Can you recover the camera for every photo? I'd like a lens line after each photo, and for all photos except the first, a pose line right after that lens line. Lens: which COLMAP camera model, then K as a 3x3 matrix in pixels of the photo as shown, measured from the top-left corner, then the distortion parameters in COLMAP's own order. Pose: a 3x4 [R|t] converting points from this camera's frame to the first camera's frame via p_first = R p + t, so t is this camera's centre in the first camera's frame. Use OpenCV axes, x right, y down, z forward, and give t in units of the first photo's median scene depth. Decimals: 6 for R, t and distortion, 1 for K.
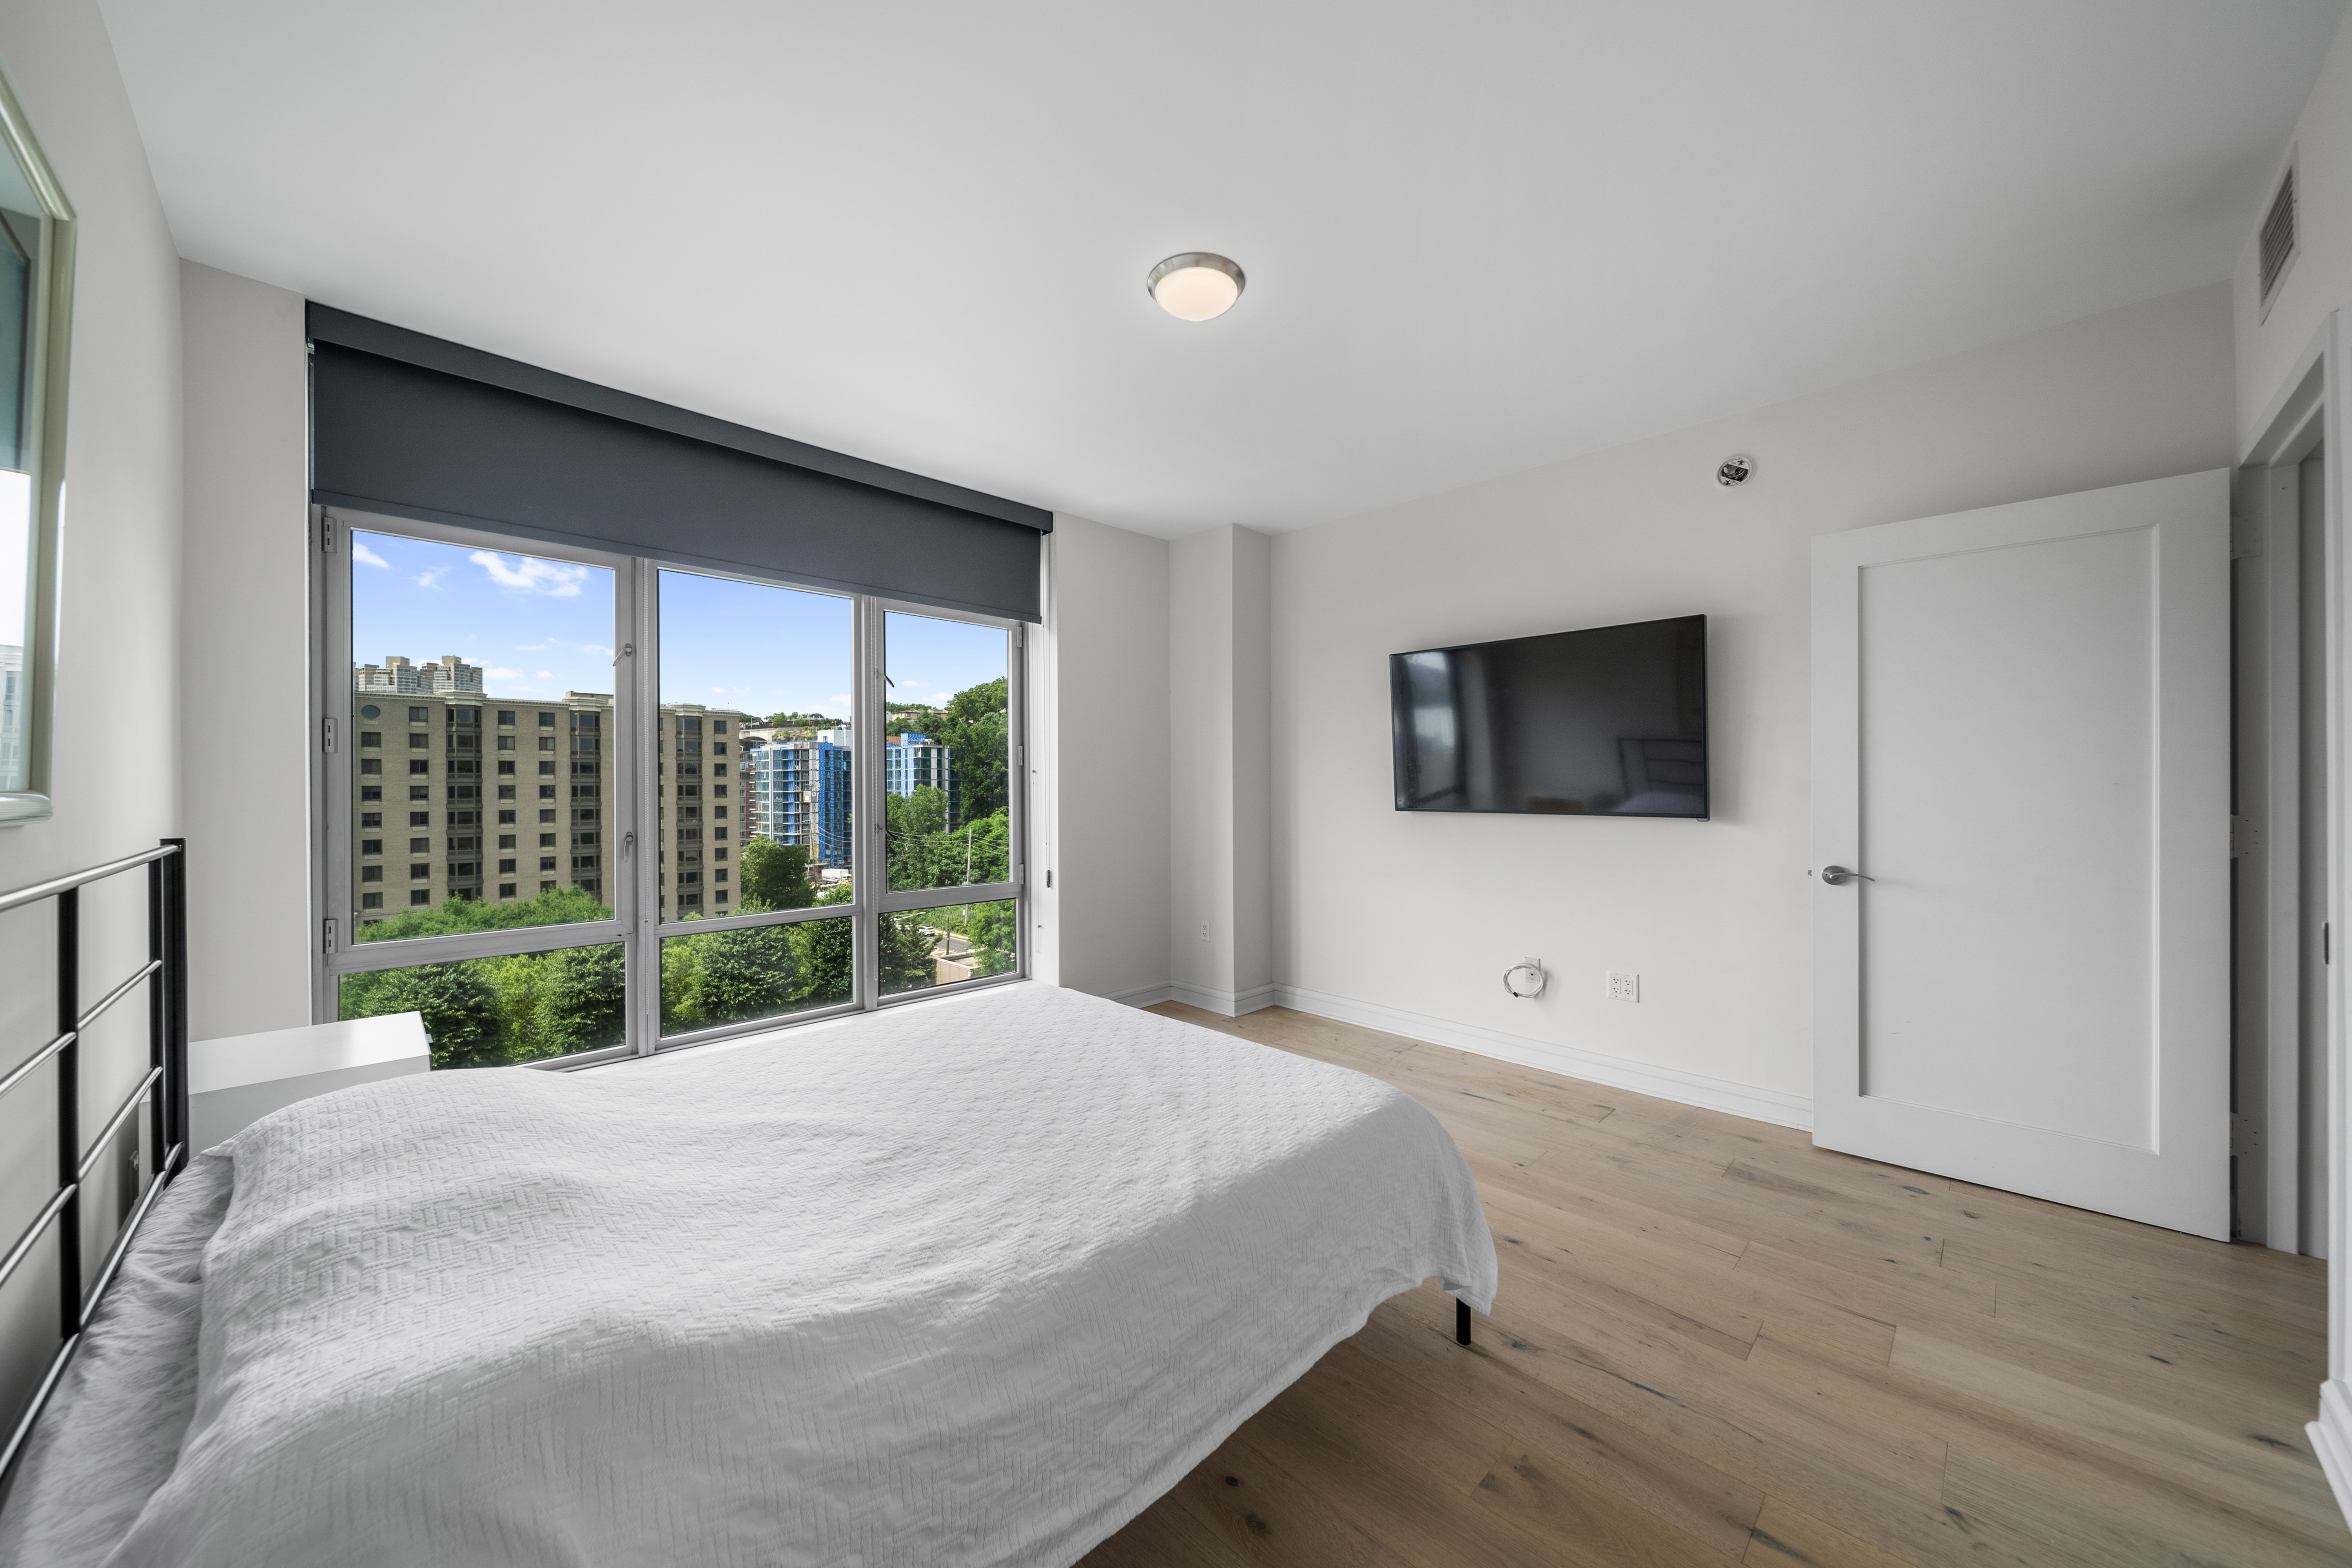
lens RADIAL K [[835.9, 0, 1178.6], [0, 835.9, 777.1], [0, 0, 1]] dist [-0.002641, -0.000524]
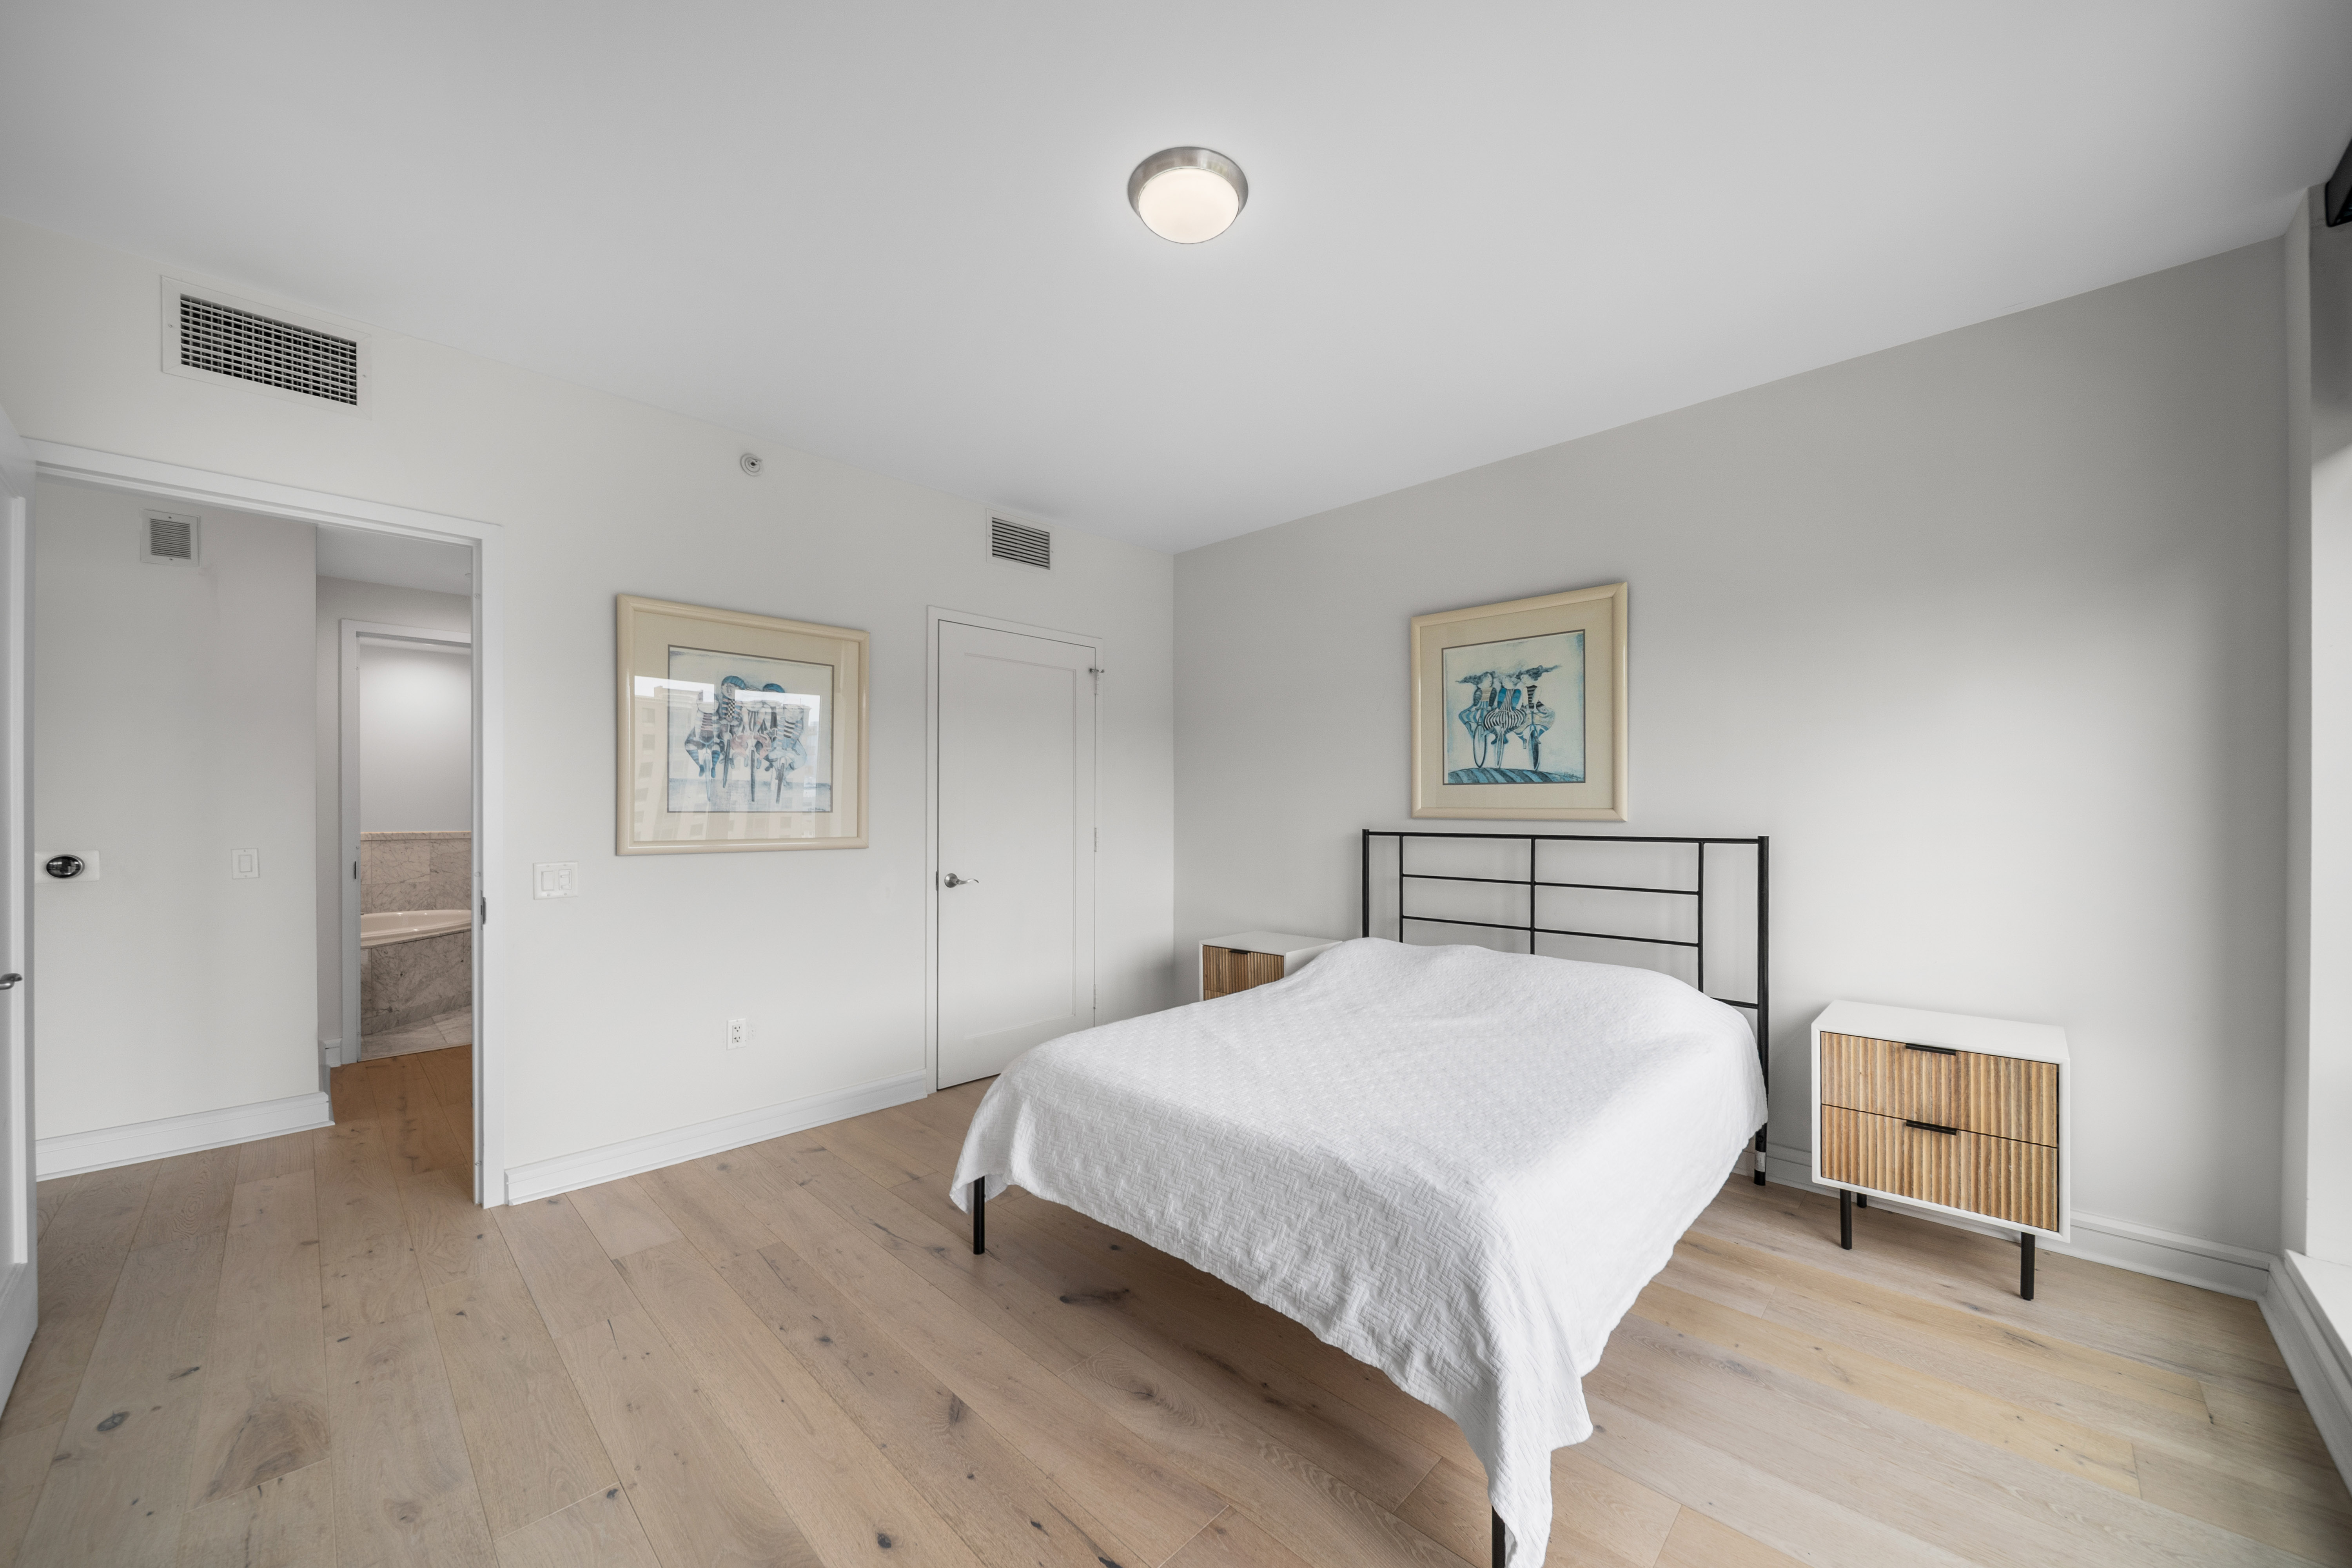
lens RADIAL K [[864.5, 0, 1180.5], [0, 864.5, 800.3], [0, 0, 1]] dist [0.006964, -0.001597]
pose [[-0.999941, 0.005479, -0.009394, 0.027466], [0.005650, 0.999817, -0.018300, 0.011676], [0.009292, -0.018352, -0.999788, 1.358469]]
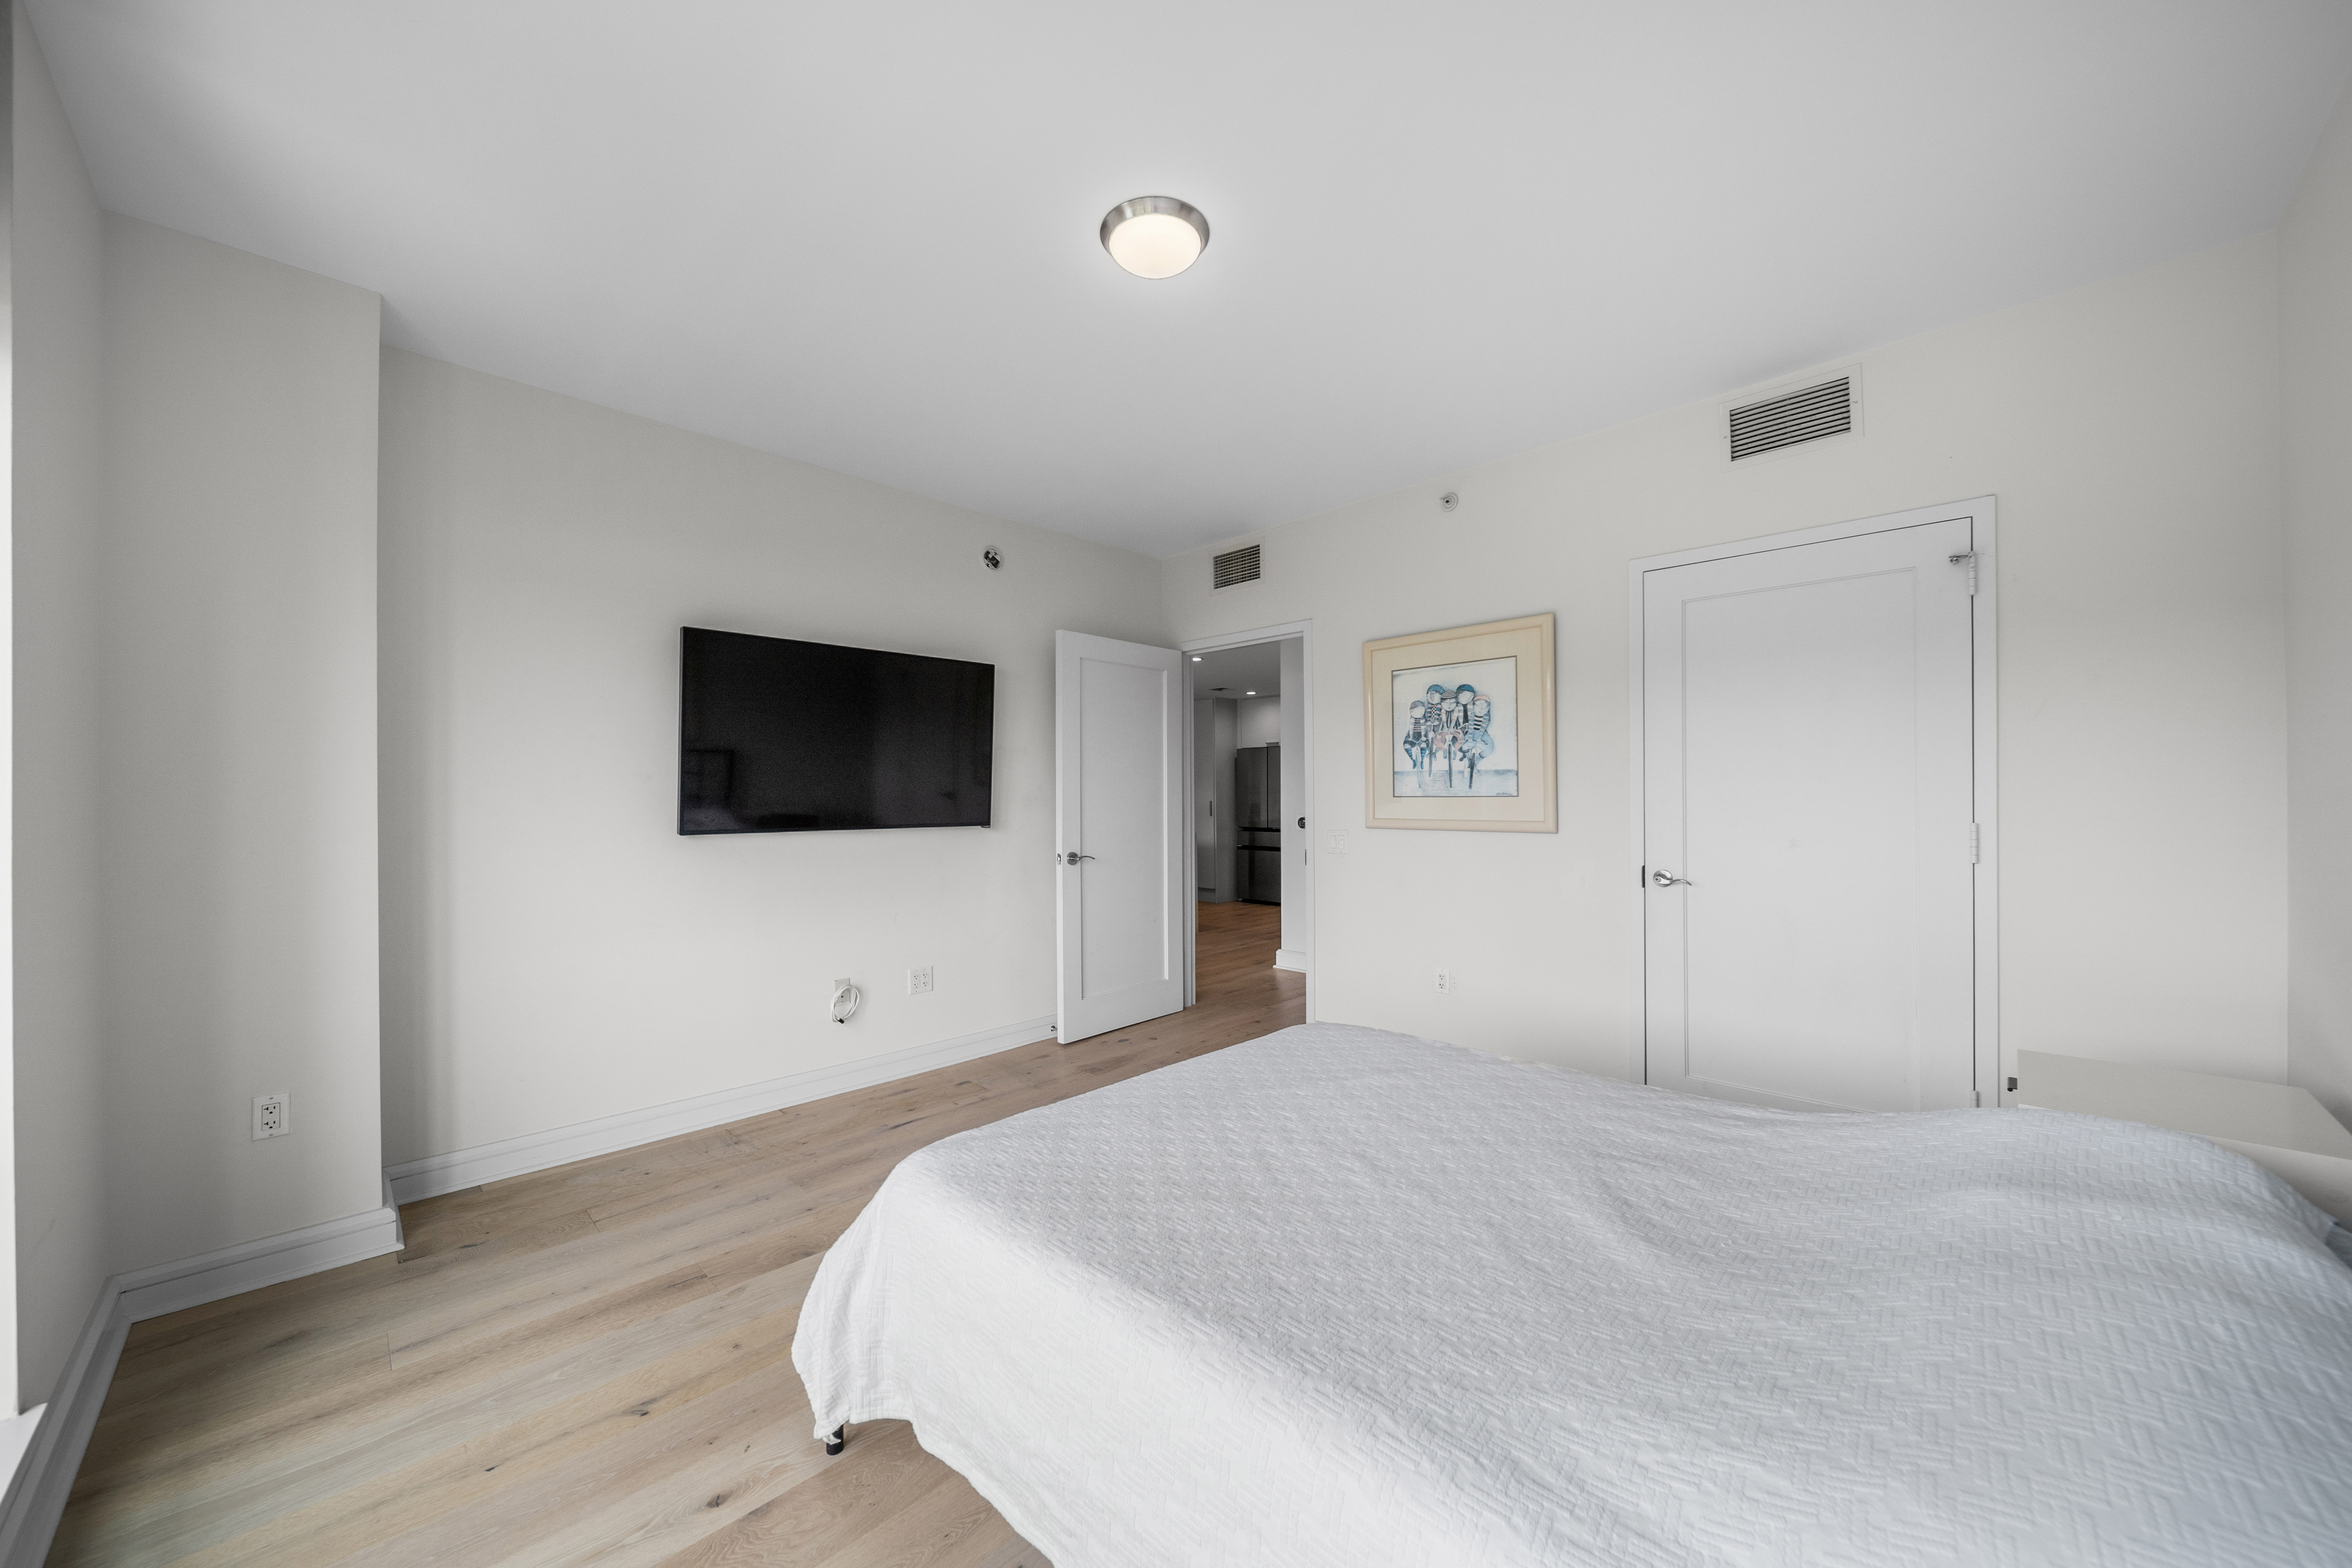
lens RADIAL K [[835.9, 0, 1170.6], [0, 835.9, 802.9], [0, 0, 1]] dist [-0.002641, -0.000524]
pose [[-0.005998, -0.003805, 0.999975, -0.634353], [-0.001049, 0.999992, 0.003798, 0.008504], [-0.999981, -0.001026, -0.006001, 0.728666]]
